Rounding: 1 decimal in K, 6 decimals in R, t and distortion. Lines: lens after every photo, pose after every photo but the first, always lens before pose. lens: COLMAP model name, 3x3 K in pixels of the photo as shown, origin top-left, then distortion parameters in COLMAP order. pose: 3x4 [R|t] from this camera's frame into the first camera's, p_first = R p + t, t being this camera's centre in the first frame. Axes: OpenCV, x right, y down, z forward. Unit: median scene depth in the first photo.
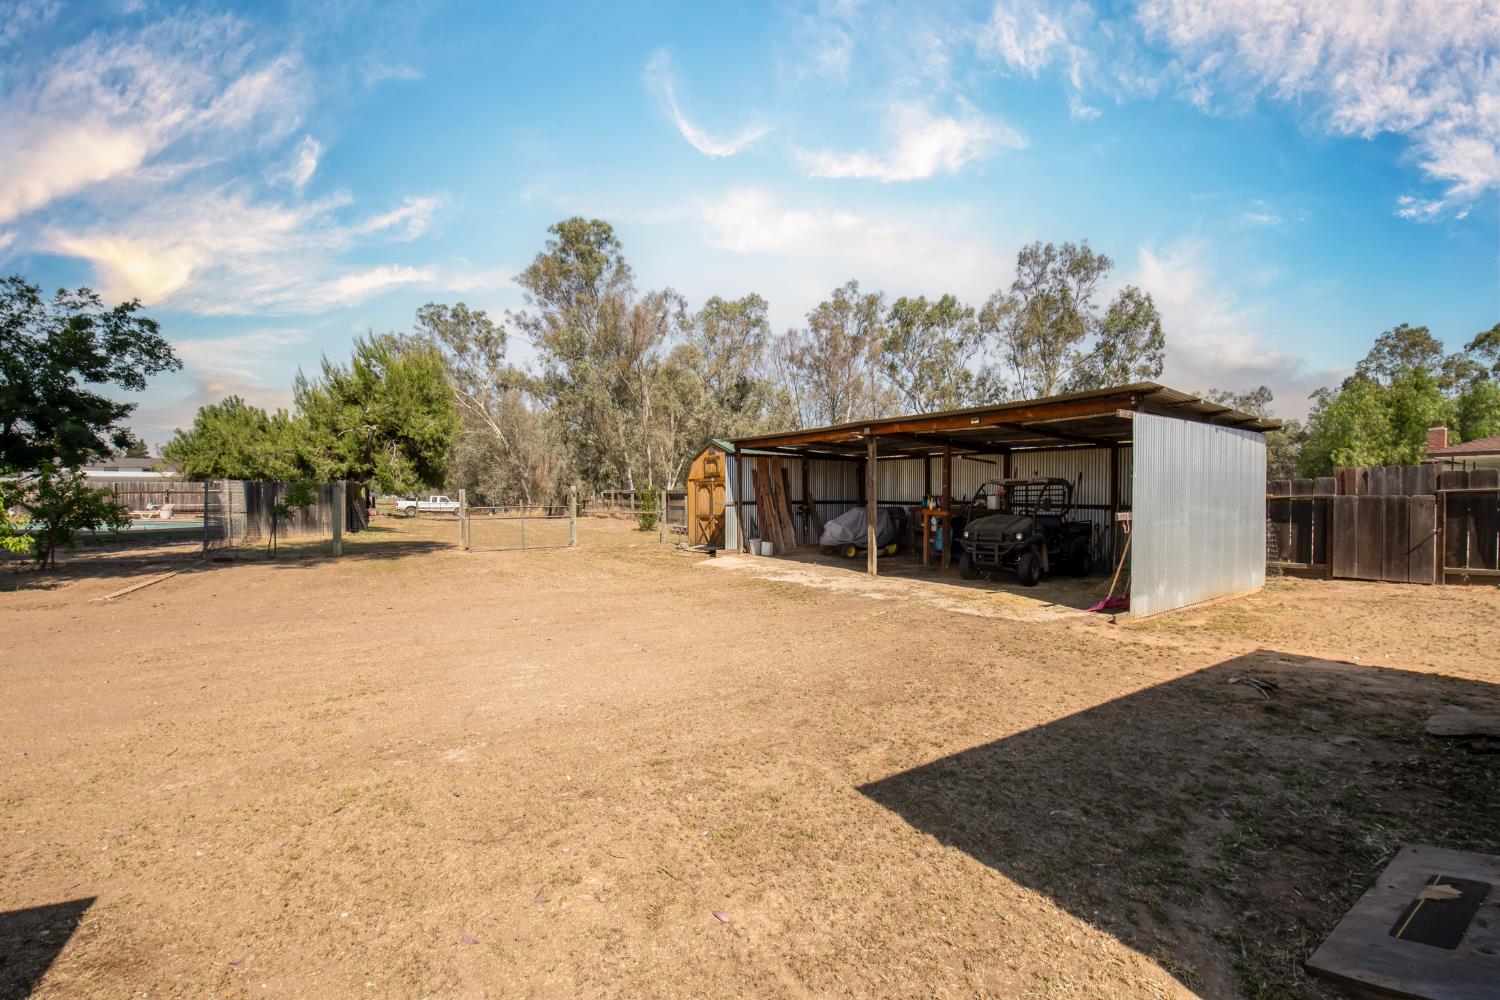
lens RADIAL K [[621.0, 0, 751.4], [0, 621.0, 484.7], [0, 0, 1]] dist [-0.001242, -0.000409]
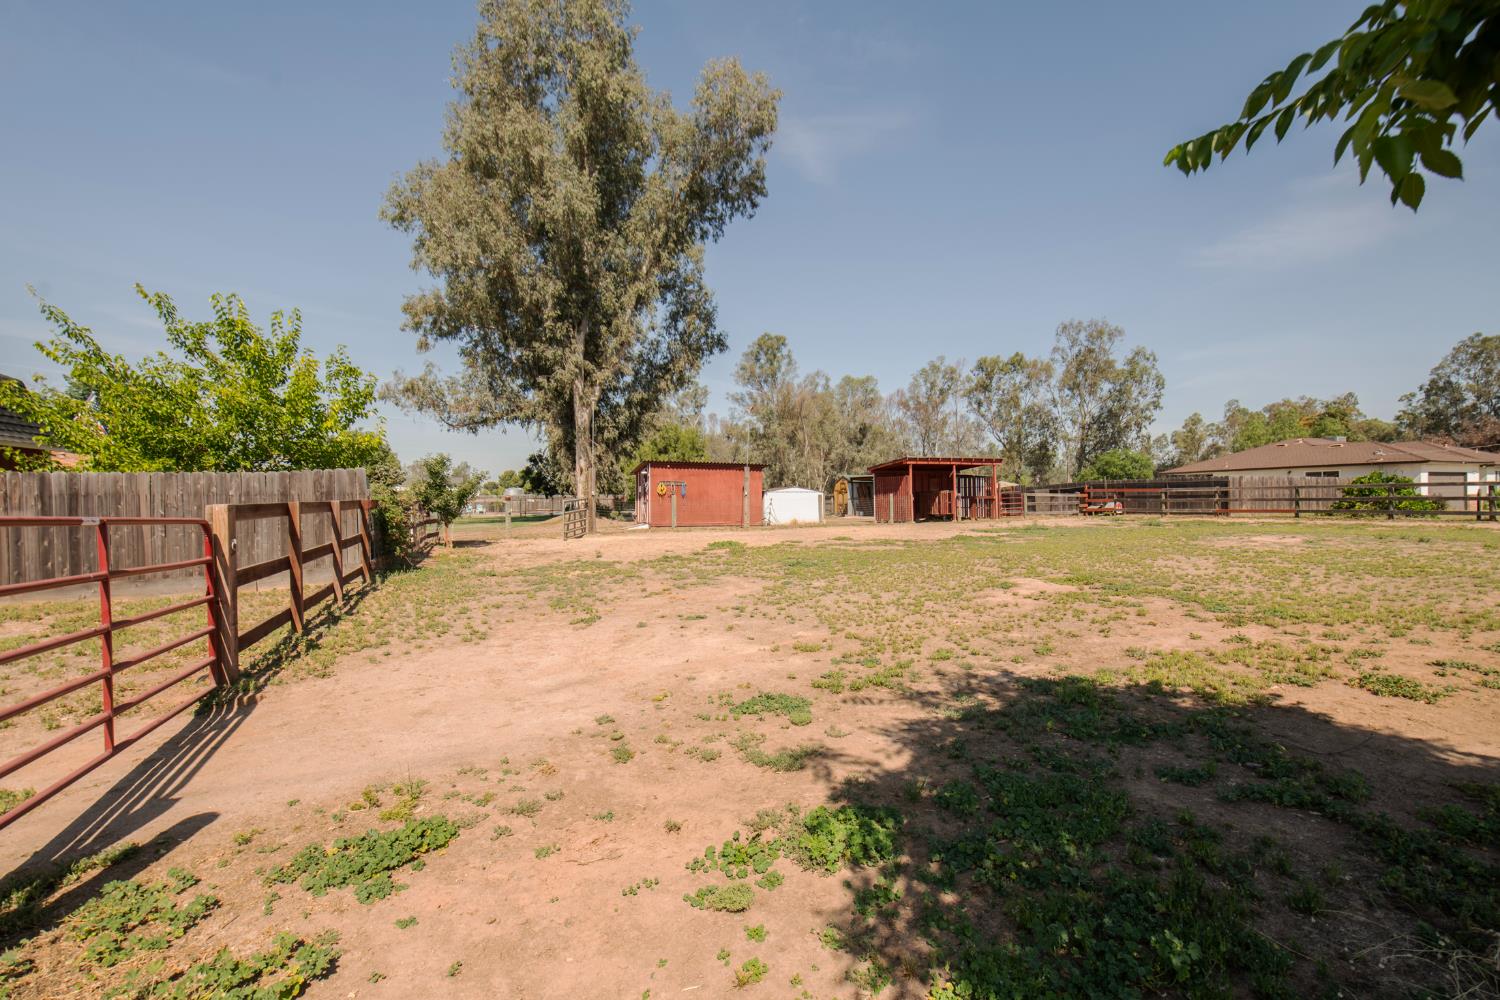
lens RADIAL K [[634.0, 0, 750.0], [0, 634.0, 481.5], [0, 0, 1]] dist [-0.000181, -0.000414]
pose [[0.975668, -0.014144, -0.218794, 0.062310], [0.012408, 0.999880, -0.009306, -0.011042], [0.218900, 0.006365, 0.975727, -0.767993]]
